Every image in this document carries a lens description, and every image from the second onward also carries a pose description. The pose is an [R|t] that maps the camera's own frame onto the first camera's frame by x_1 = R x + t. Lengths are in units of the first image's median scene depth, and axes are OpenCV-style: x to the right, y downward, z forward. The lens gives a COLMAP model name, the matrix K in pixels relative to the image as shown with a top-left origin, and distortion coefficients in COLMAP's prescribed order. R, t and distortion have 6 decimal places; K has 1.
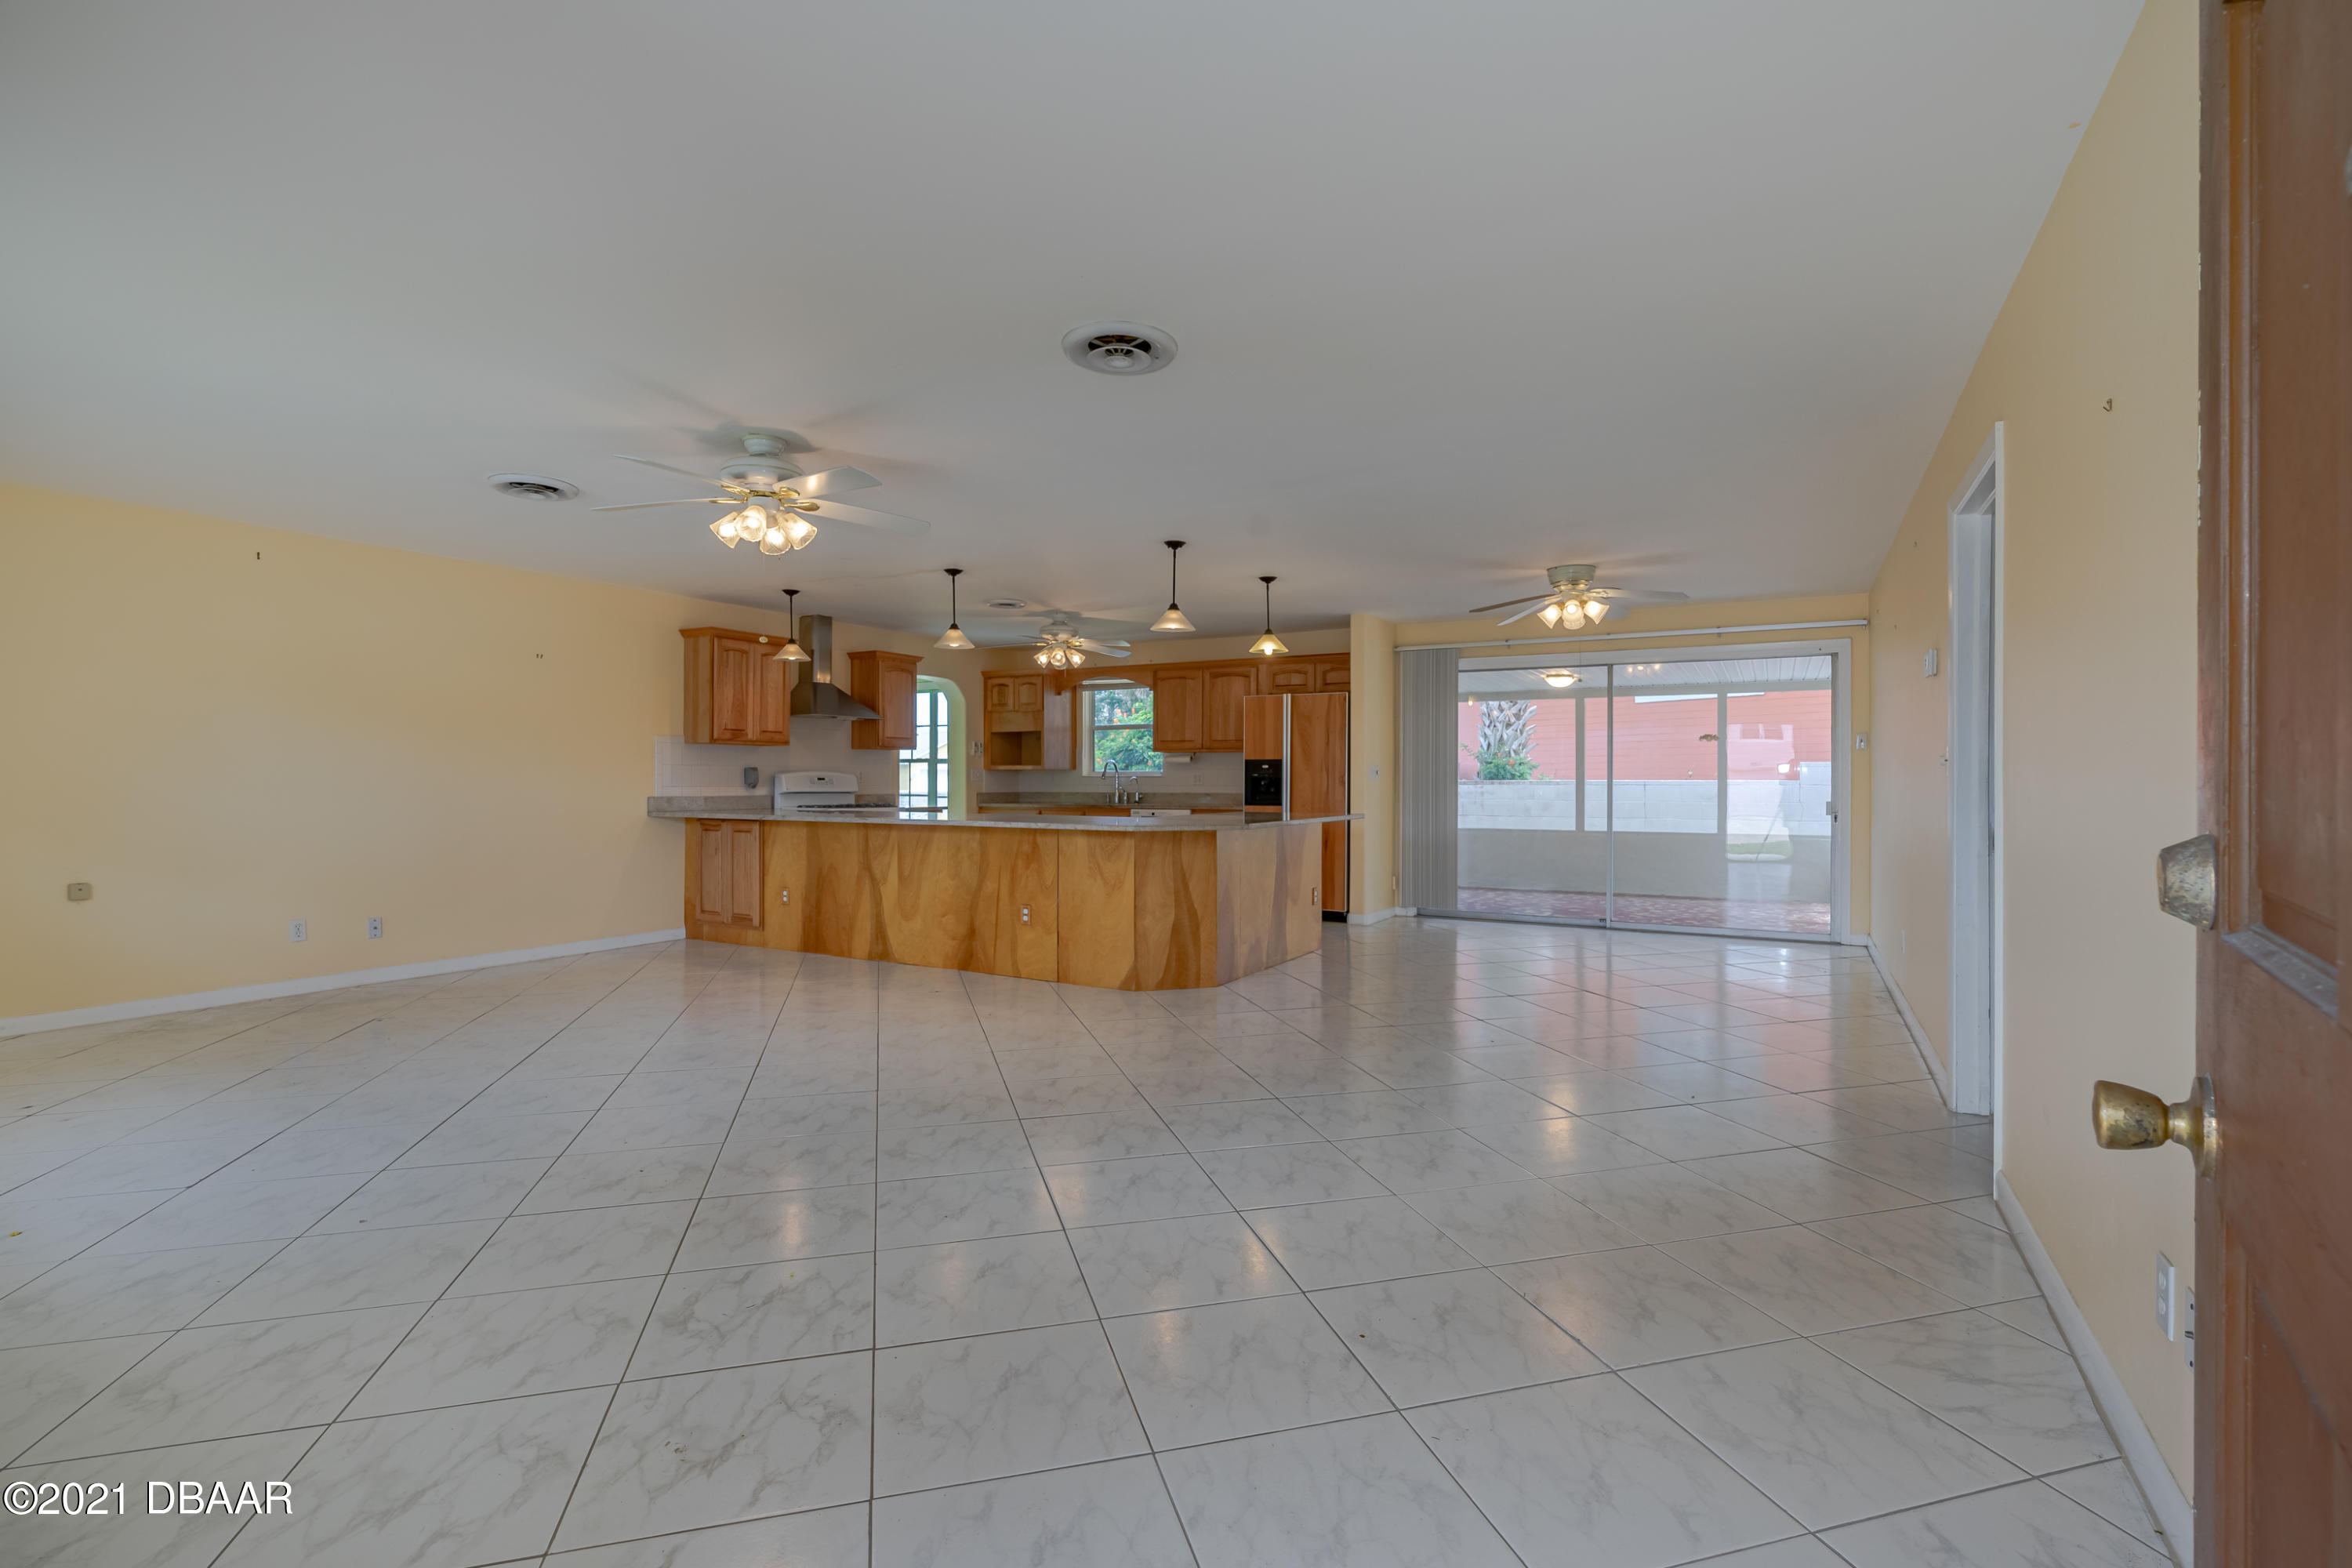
lens RADIAL K [[1085.8, 0, 1174.2], [0, 1085.8, 776.2], [0, 0, 1]] dist [-0.011397, 0.003157]
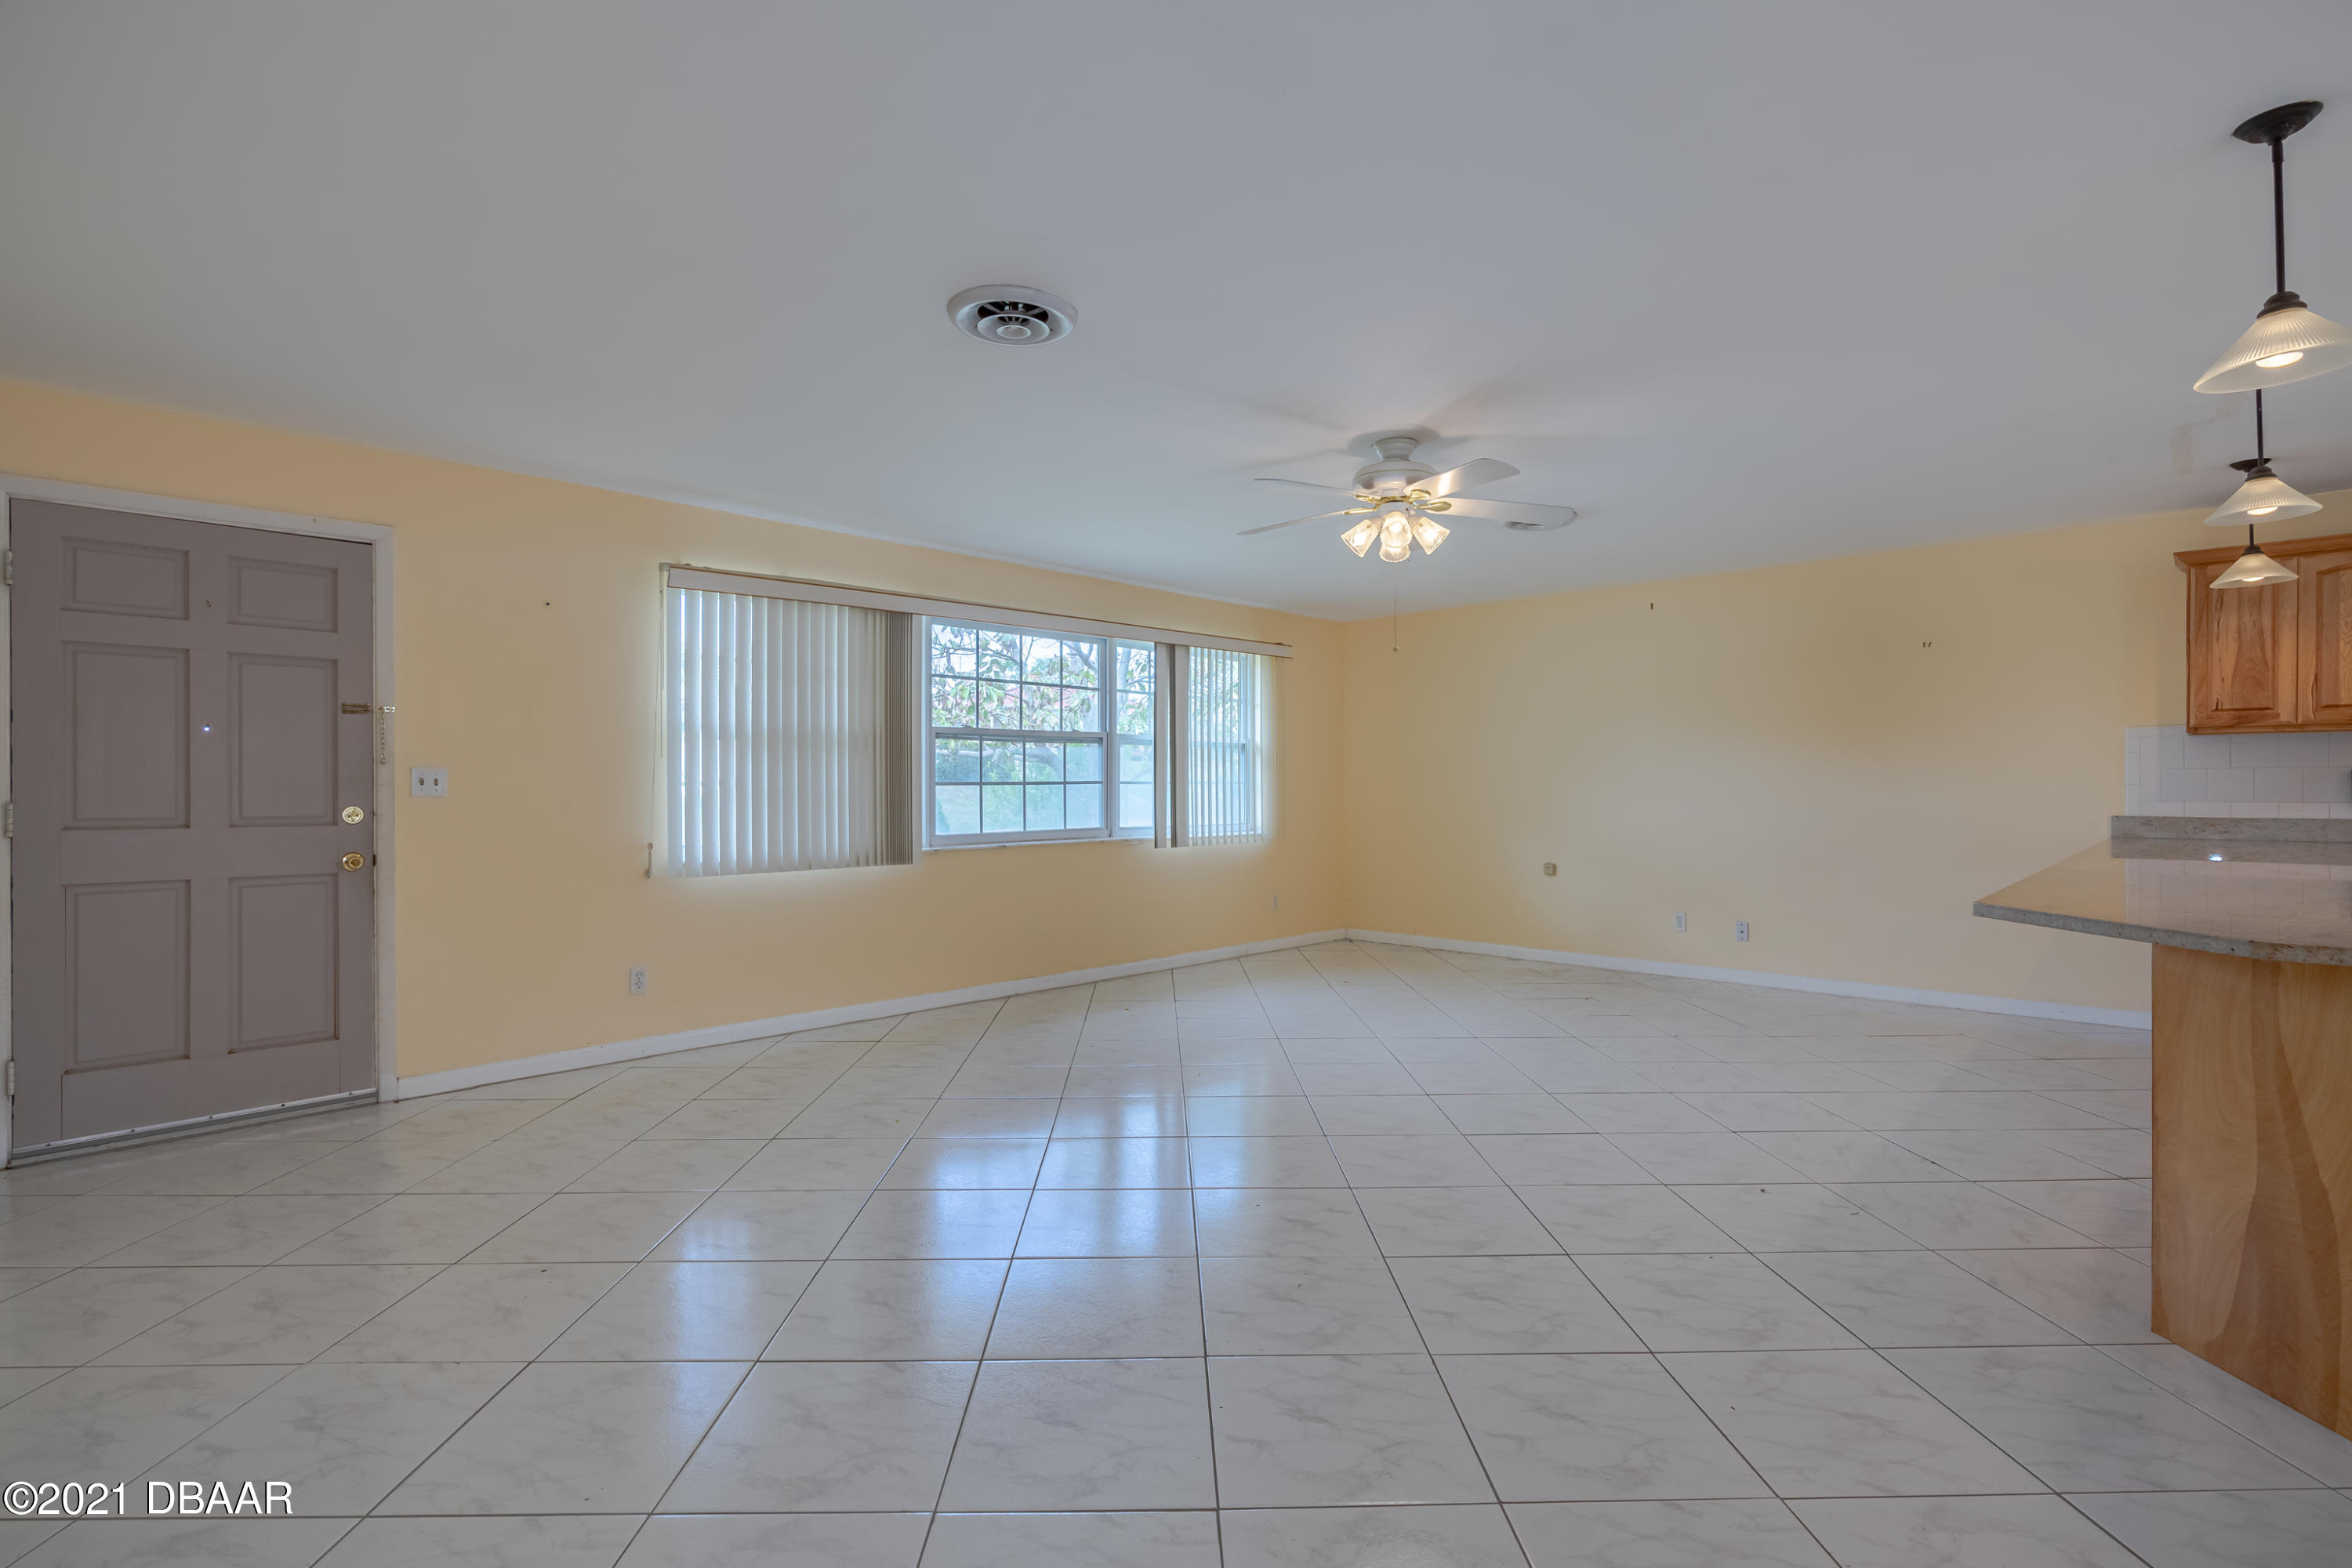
lens RADIAL K [[1085.8, 0, 1186.8], [0, 1085.8, 796.0], [0, 0, 1]] dist [-0.011397, 0.003157]
pose [[-0.243352, 0.007557, -0.969909, 0.422463], [0.006799, 0.999958, 0.006085, -0.001982], [0.969914, -0.005113, -0.243393, 0.741622]]
